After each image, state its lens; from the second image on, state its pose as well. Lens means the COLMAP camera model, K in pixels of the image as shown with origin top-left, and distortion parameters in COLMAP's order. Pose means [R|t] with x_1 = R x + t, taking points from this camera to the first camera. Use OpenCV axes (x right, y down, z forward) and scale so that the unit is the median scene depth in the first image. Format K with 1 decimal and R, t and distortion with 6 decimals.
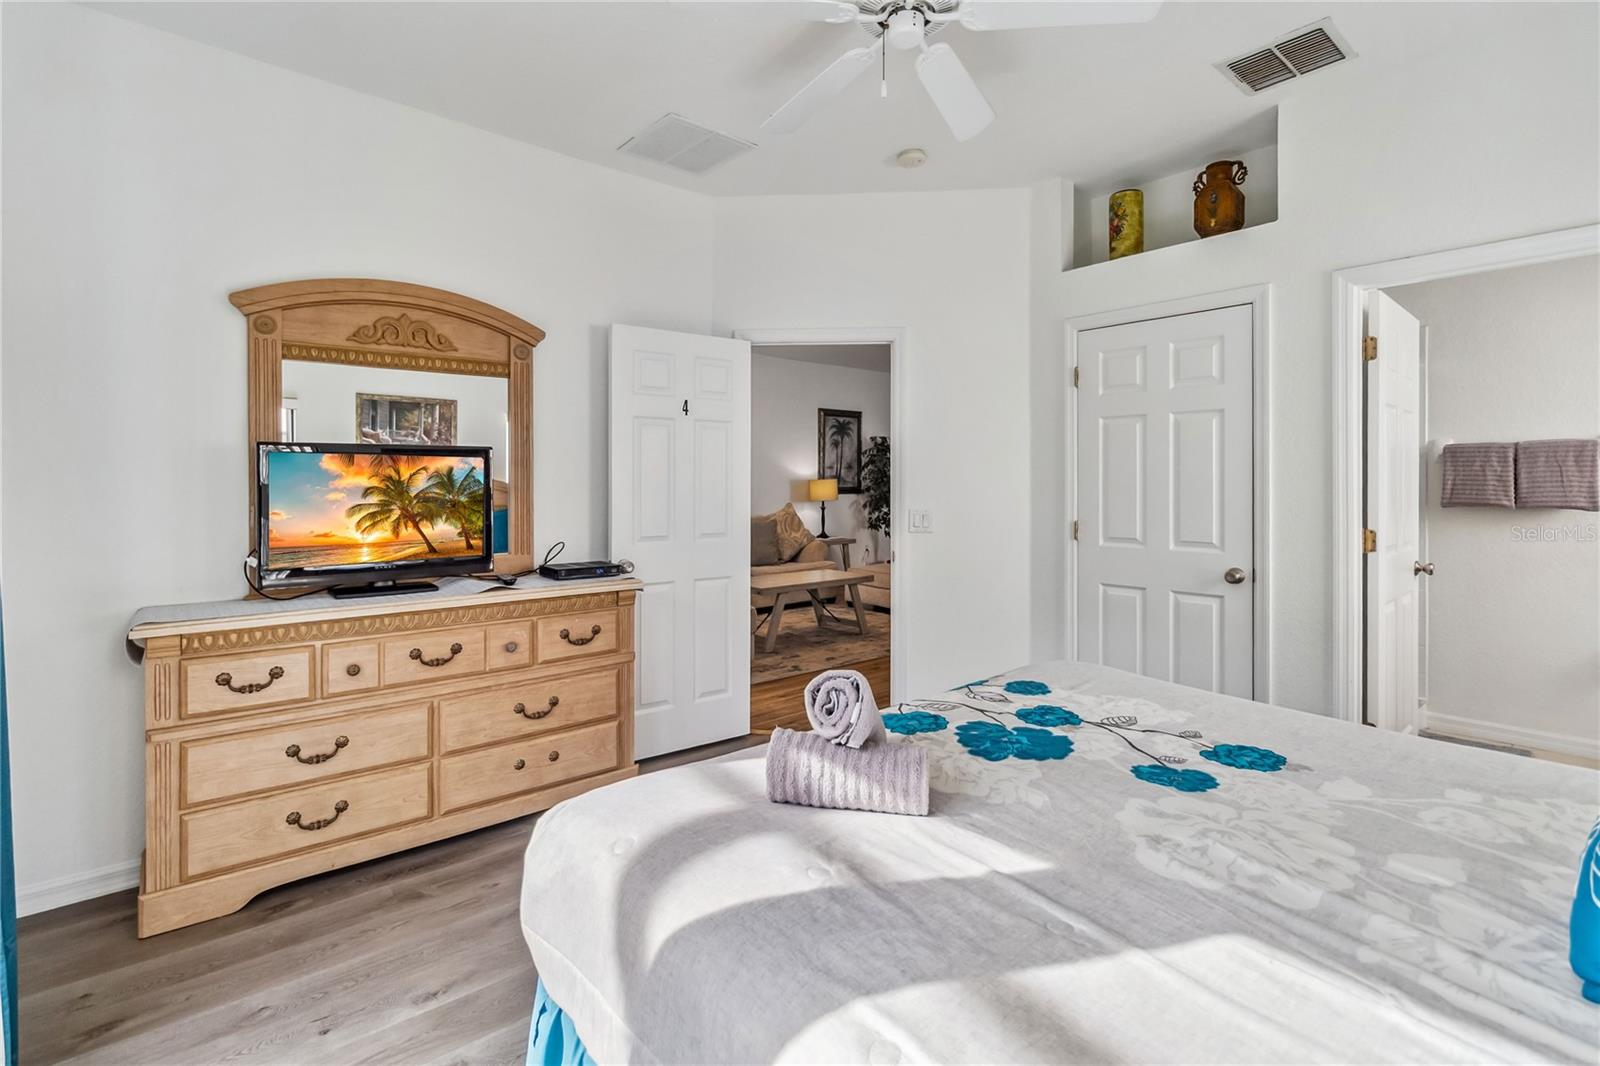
lens RADIAL K [[742.8, 0, 800.7], [0, 742.8, 506.4], [0, 0, 1]] dist [-0.001205, -0.000398]
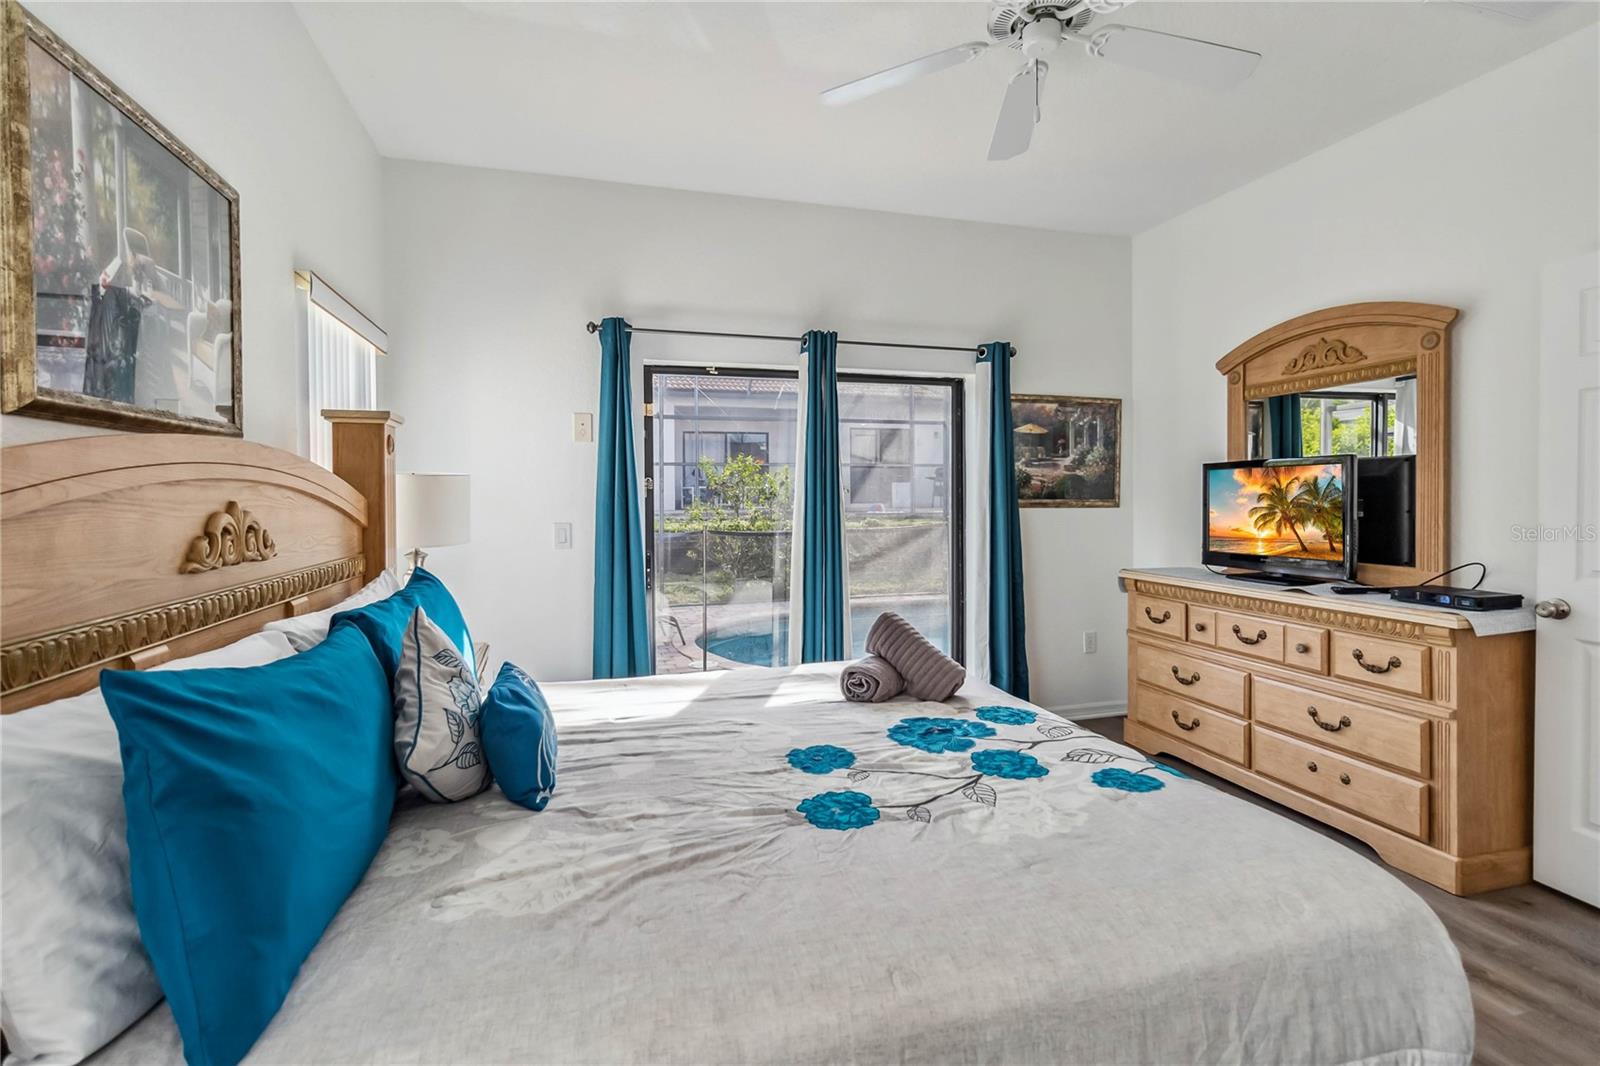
lens RADIAL K [[742.8, 0, 800.7], [0, 742.8, 506.4], [0, 0, 1]] dist [-0.001205, -0.000398]
pose [[-0.413853, 0.018554, -0.910154, 0.916468], [-0.019718, 0.999375, 0.029339, -0.027736], [0.910130, 0.030088, -0.413229, 0.854260]]
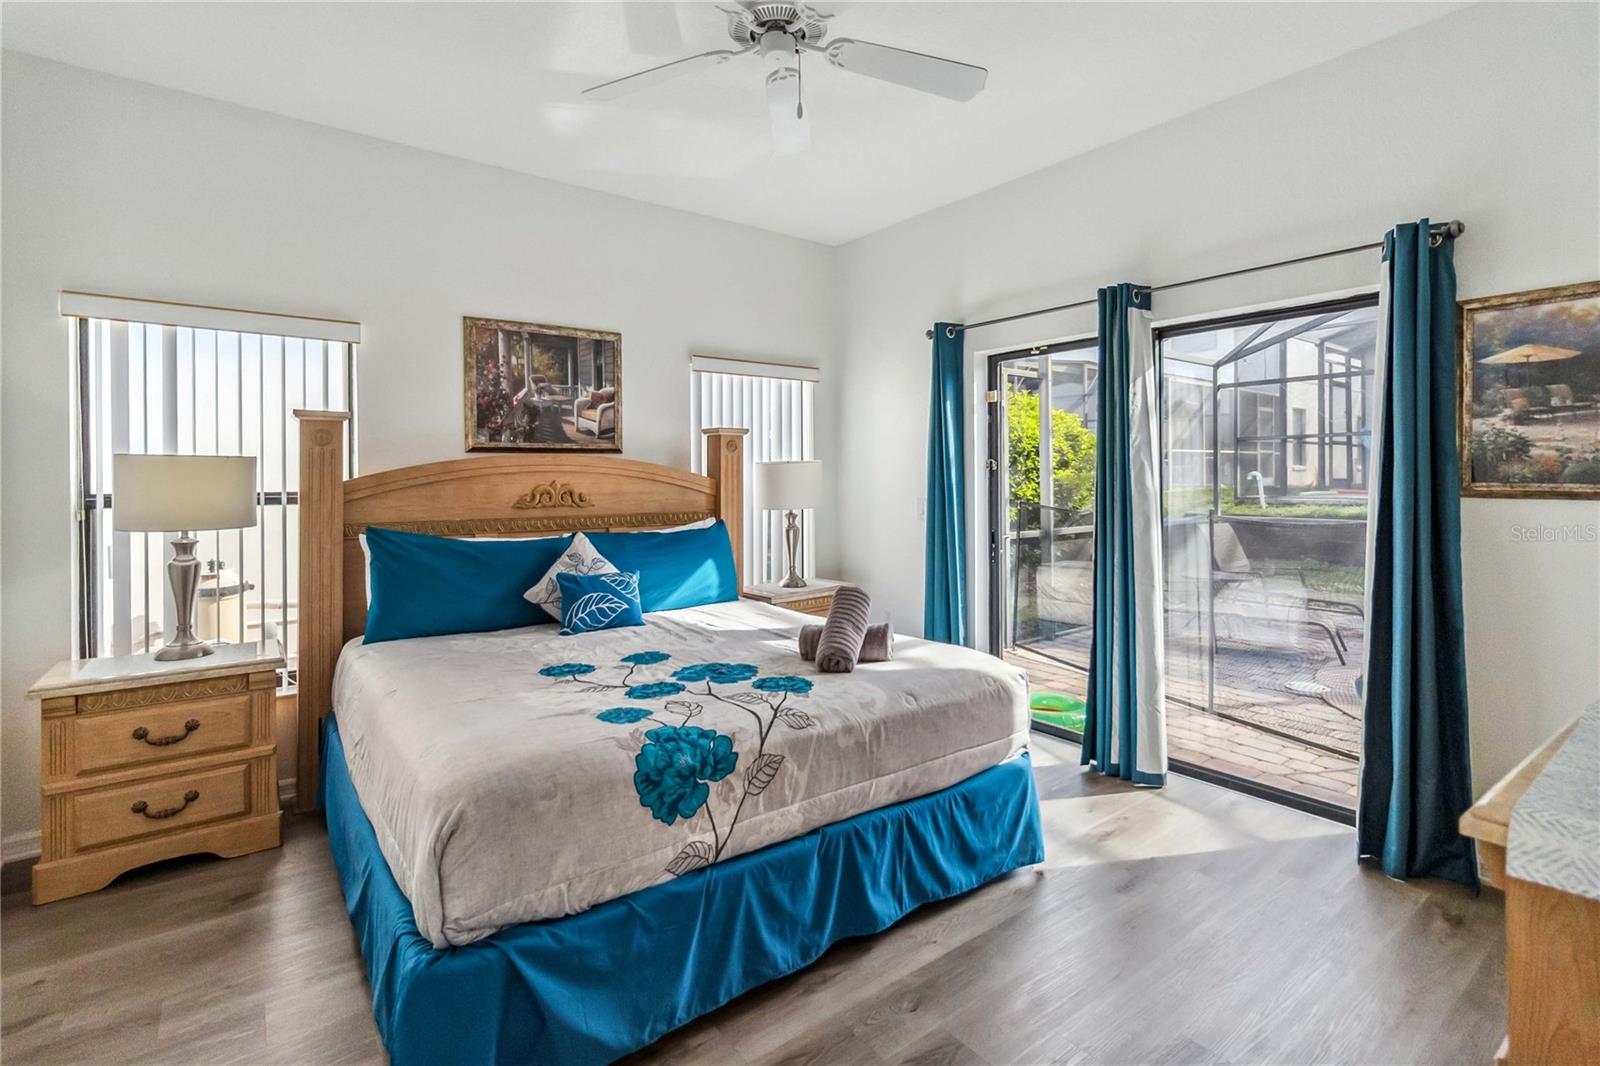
lens RADIAL K [[759.6, 0, 796.8], [0, 759.6, 478.9], [0, 0, 1]] dist [-0.000066, -0.000012]
pose [[-0.998374, 0.009244, 0.056256, 0.042532], [0.011086, 0.999410, 0.032512, -0.050495], [-0.055922, 0.033083, -0.997887, 1.593609]]
